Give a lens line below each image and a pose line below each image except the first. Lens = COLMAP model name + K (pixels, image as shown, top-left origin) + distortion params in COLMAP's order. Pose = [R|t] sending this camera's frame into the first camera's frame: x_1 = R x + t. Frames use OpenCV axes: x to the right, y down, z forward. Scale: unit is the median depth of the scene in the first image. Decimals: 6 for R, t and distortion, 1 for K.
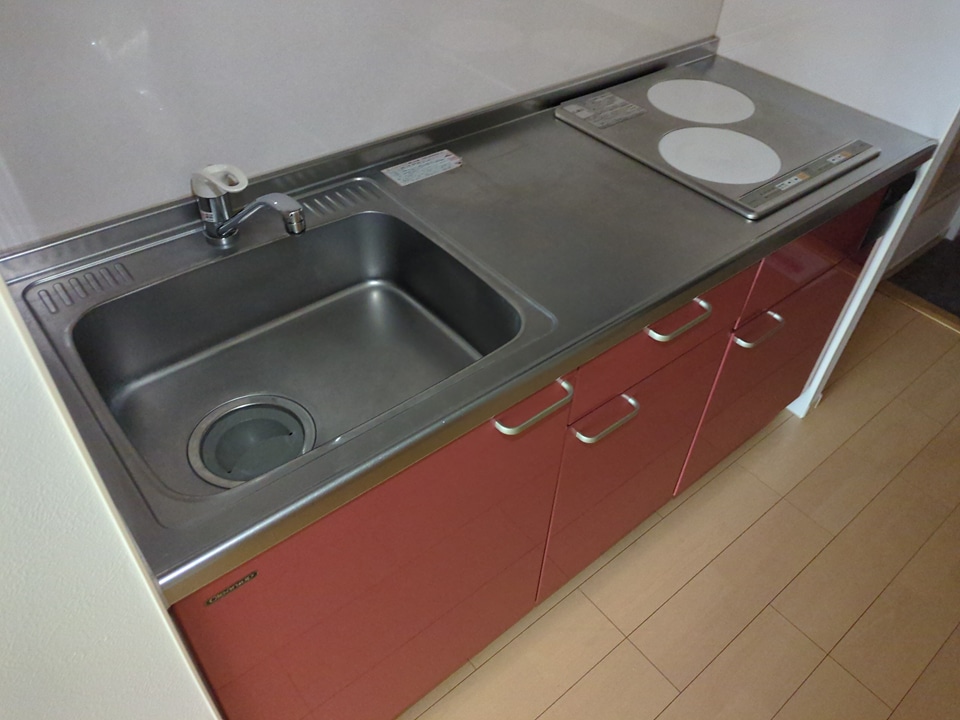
lens RADIAL K [[717.6, 0, 479.8], [0, 717.6, 358.1], [0, 0, 1]] dist [0.029814, -0.012617]
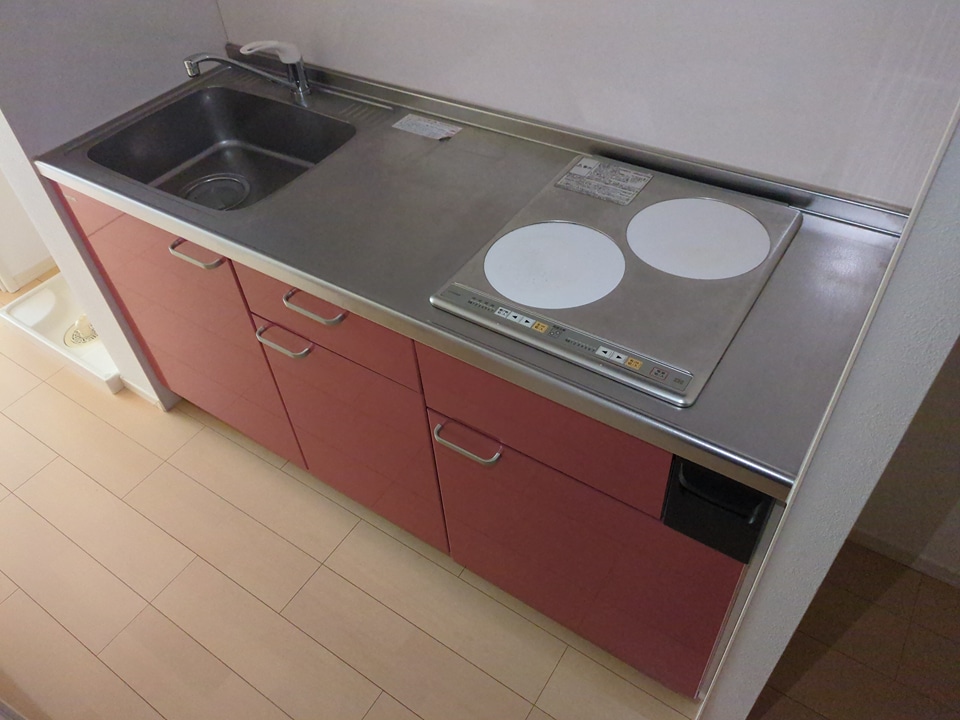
lens RADIAL K [[717.6, 0, 477.1], [0, 717.6, 359.9], [0, 0, 1]] dist [0.029814, -0.012617]
pose [[0.270281, 0.629975, -0.728066, 0.932622], [-0.591319, 0.705396, 0.390843, -0.449005], [0.759796, 0.324882, 0.563172, 0.455631]]
